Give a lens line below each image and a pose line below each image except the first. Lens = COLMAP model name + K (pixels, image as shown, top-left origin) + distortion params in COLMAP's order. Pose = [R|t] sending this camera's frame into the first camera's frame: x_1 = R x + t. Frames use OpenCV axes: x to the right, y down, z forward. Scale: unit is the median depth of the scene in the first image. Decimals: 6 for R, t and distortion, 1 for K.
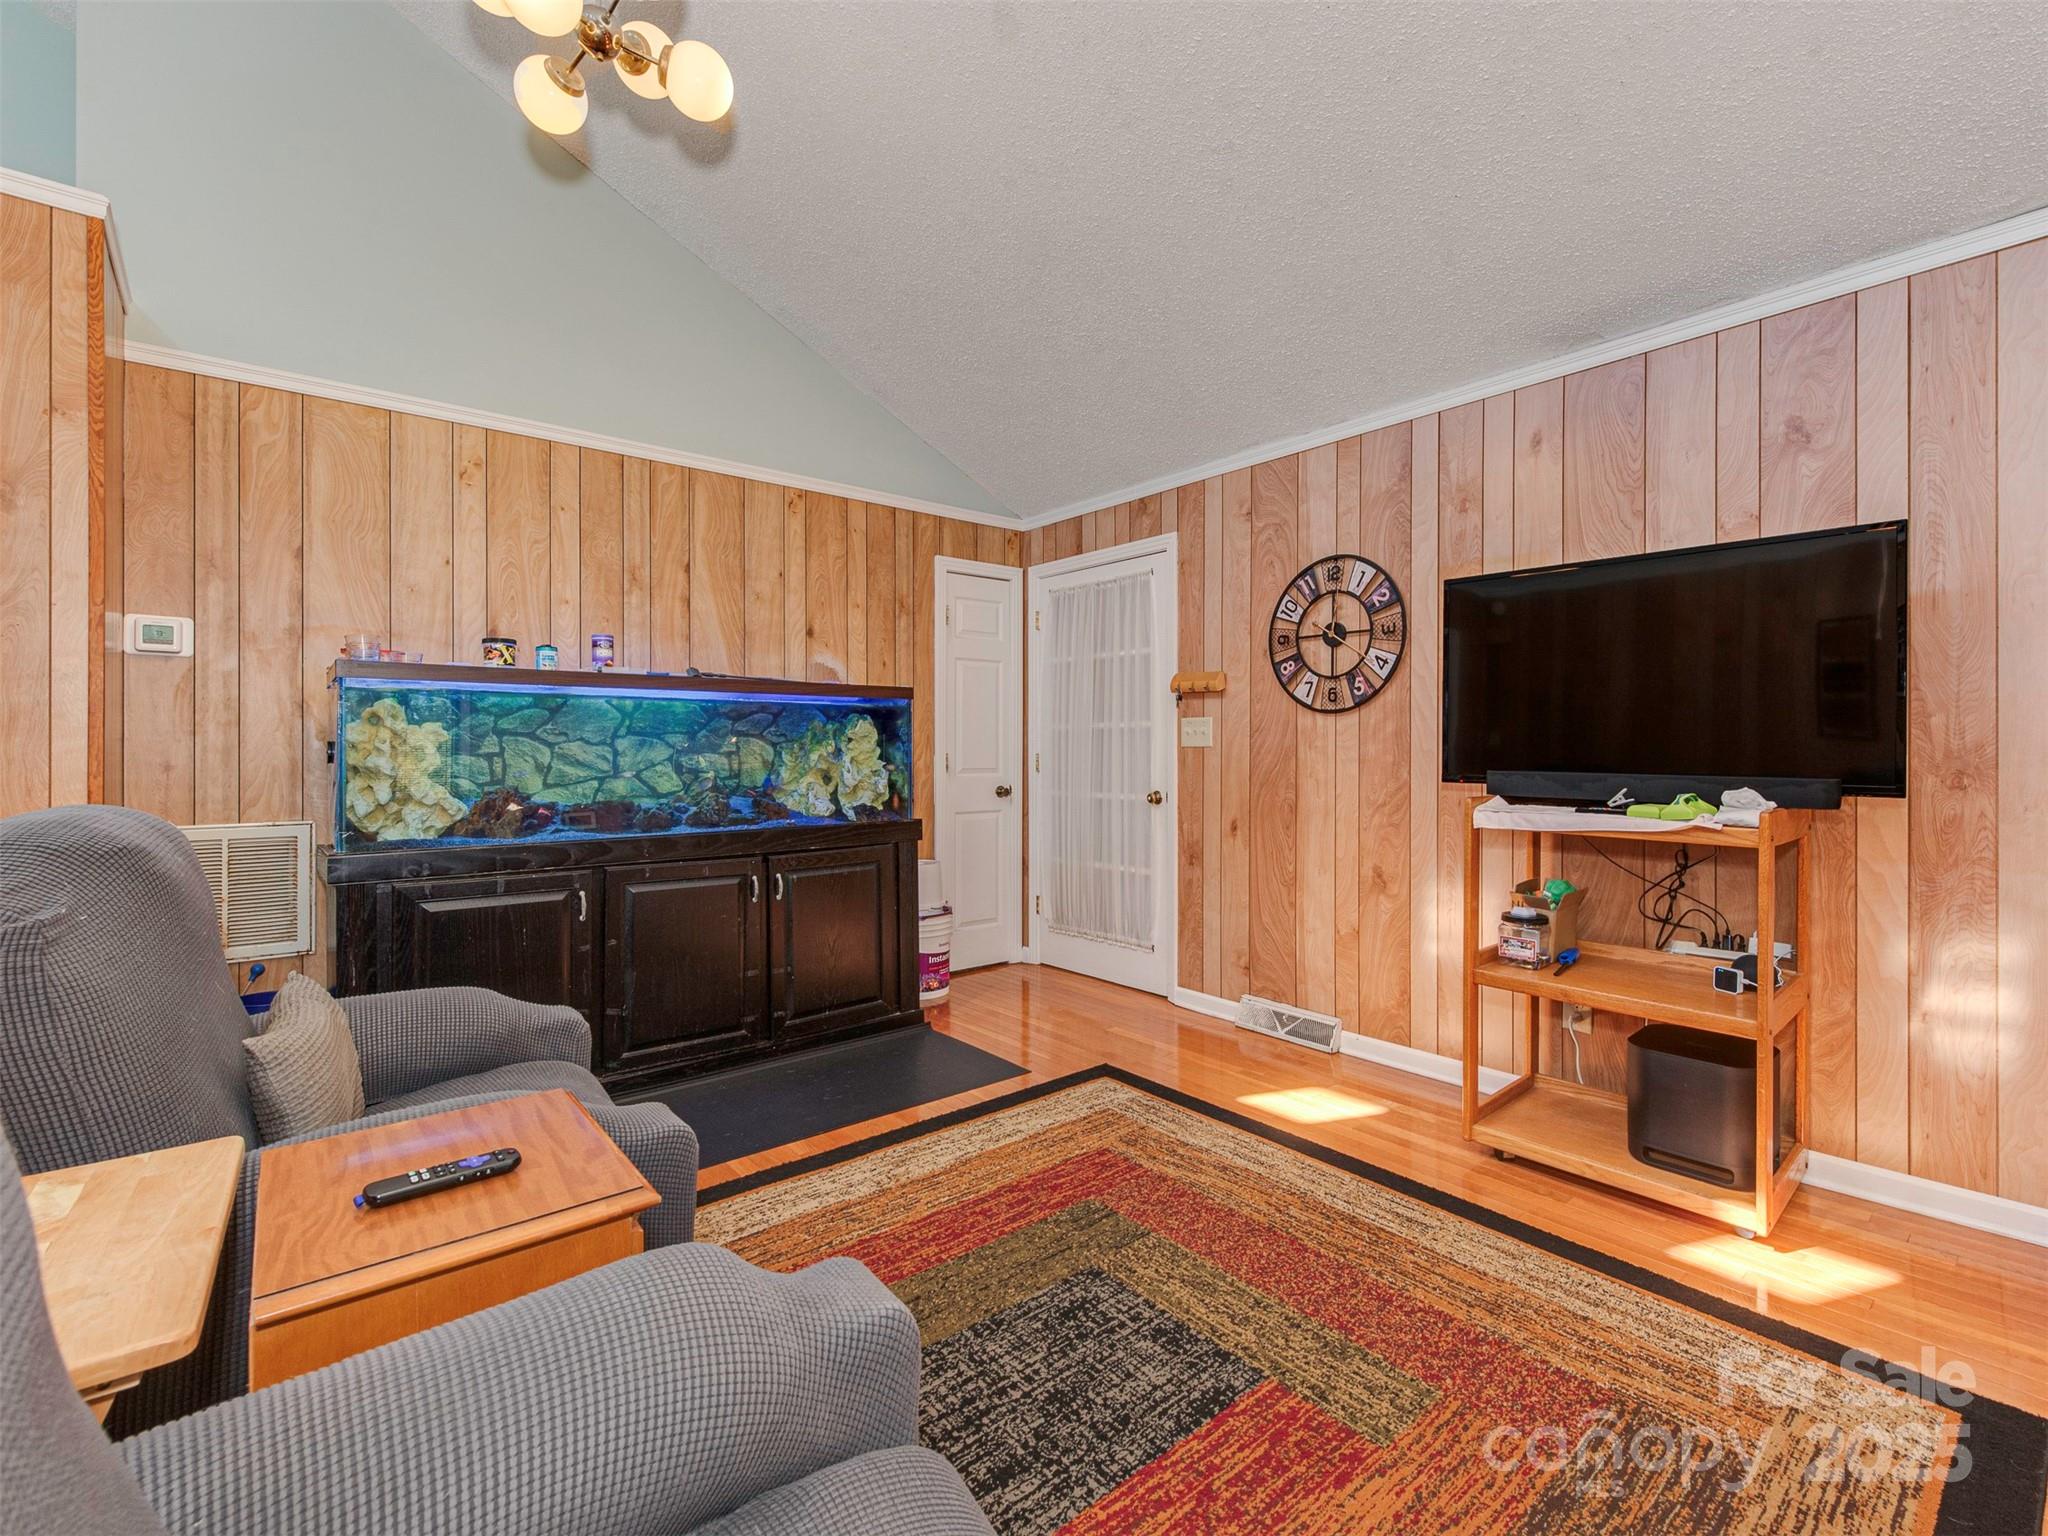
lens RADIAL K [[919.8, 0, 1080.8], [0, 919.8, 748.5], [0, 0, 1]] dist [0.001170, -0.000282]
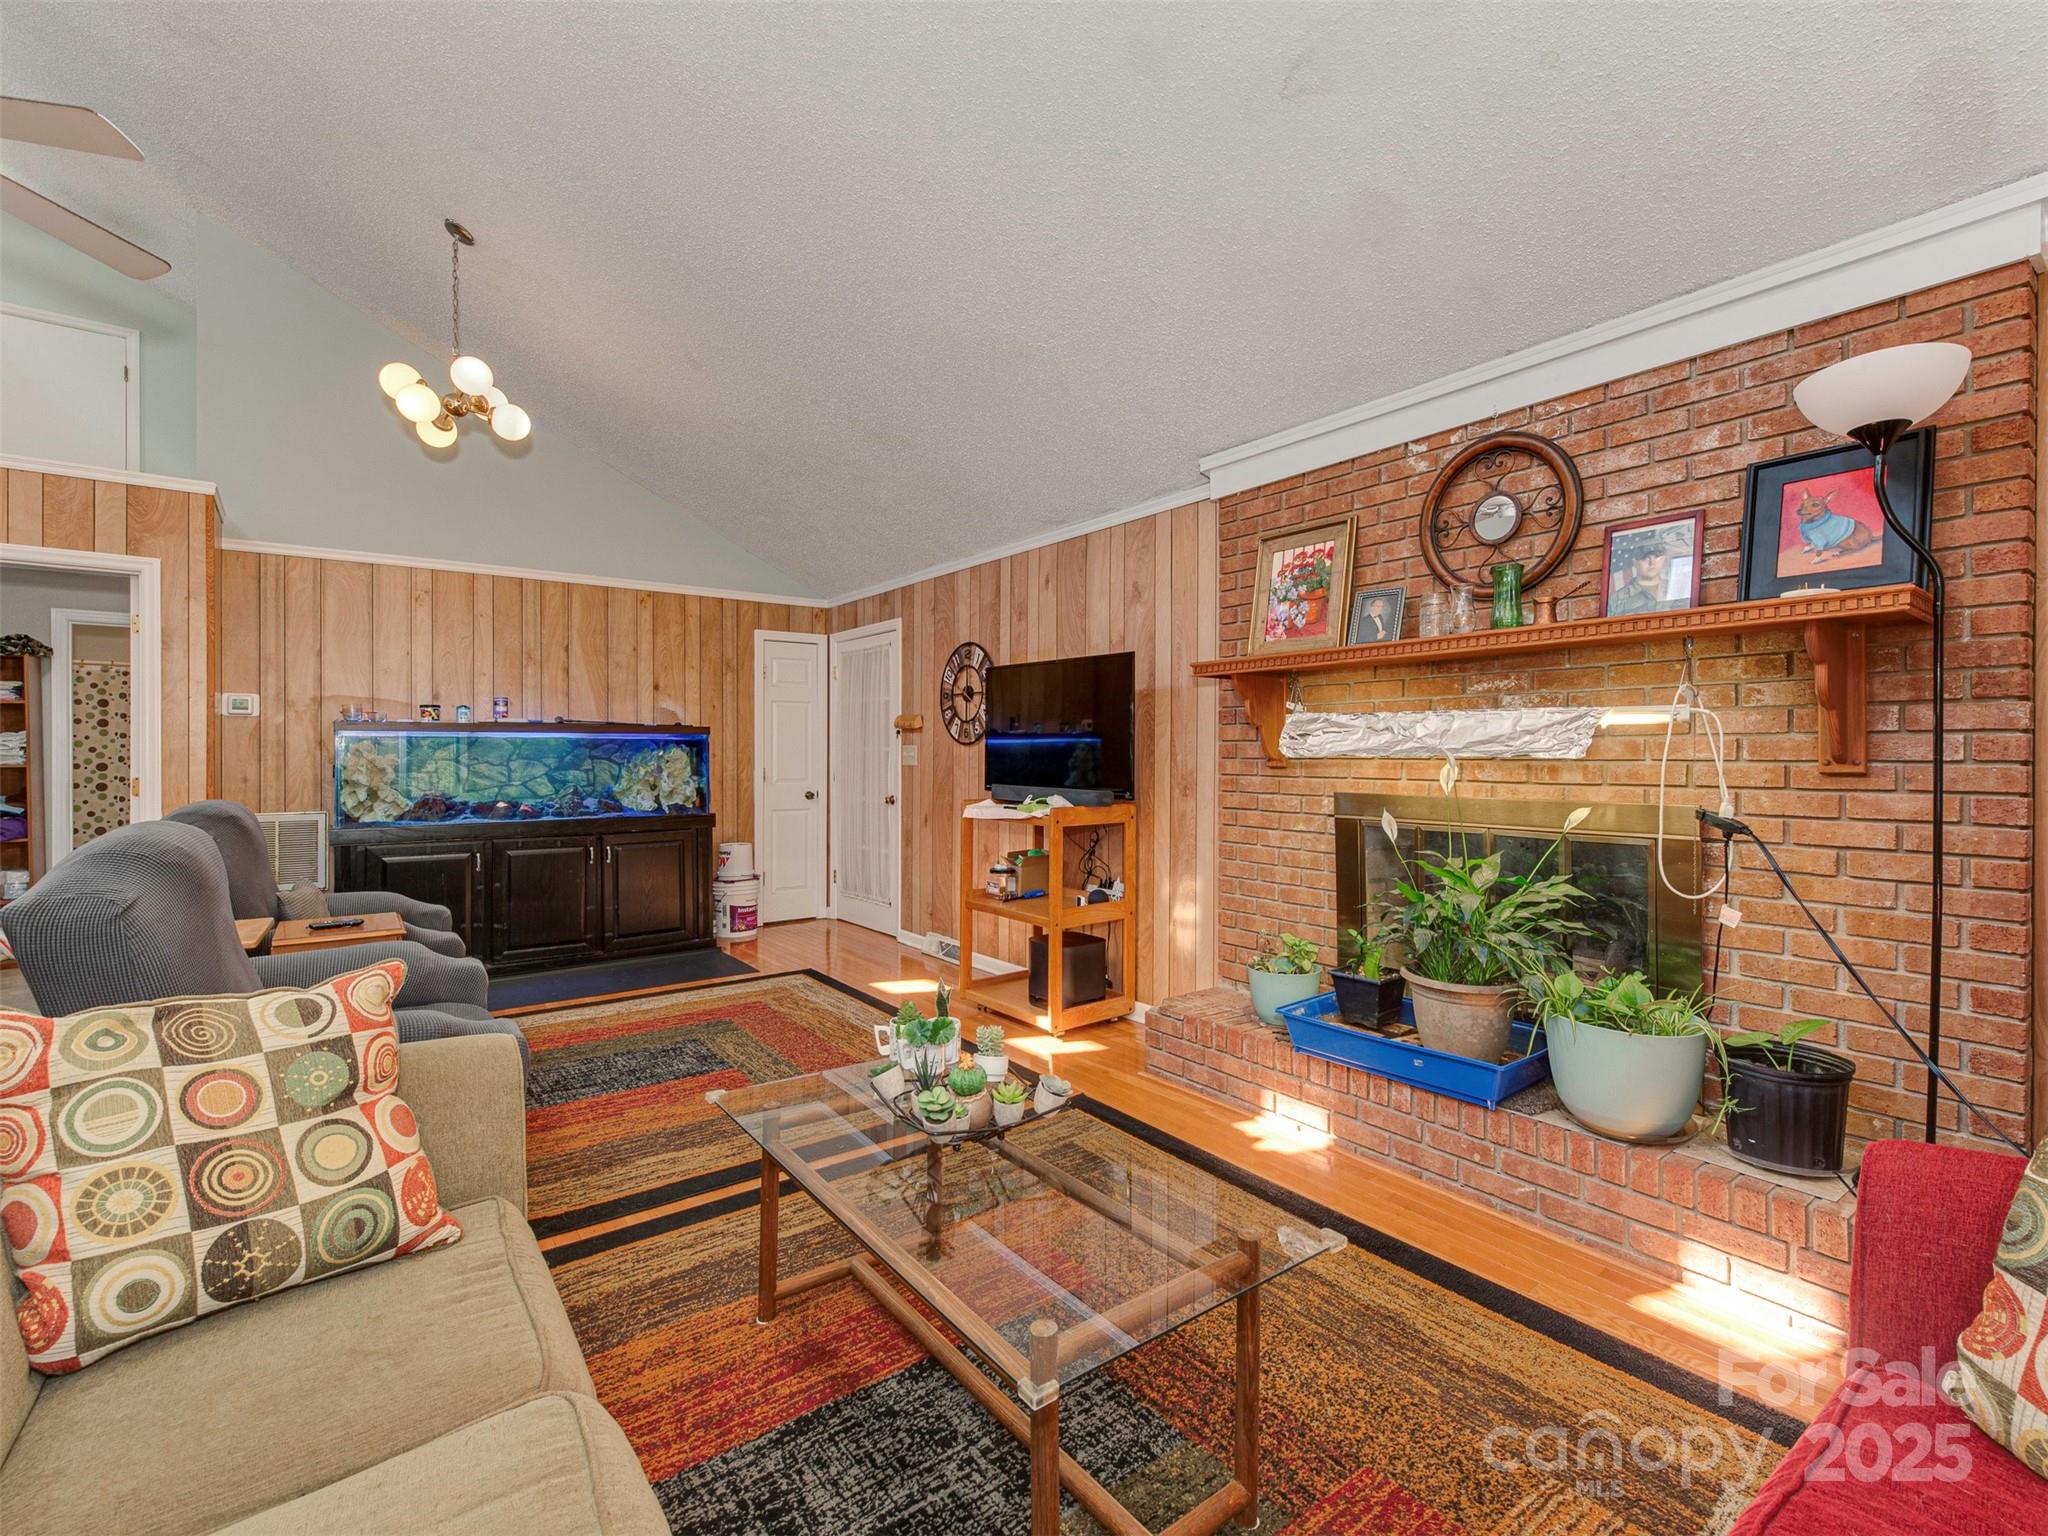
lens RADIAL K [[913.7, 0, 1052.2], [0, 913.7, 755.6], [0, 0, 1]] dist [0.000509, -0.000179]
pose [[0.998512, 0.001194, -0.054528, 0.502370], [-0.001001, 0.999993, 0.003570, -0.026712], [0.054532, -0.003510, 0.998506, -0.516031]]
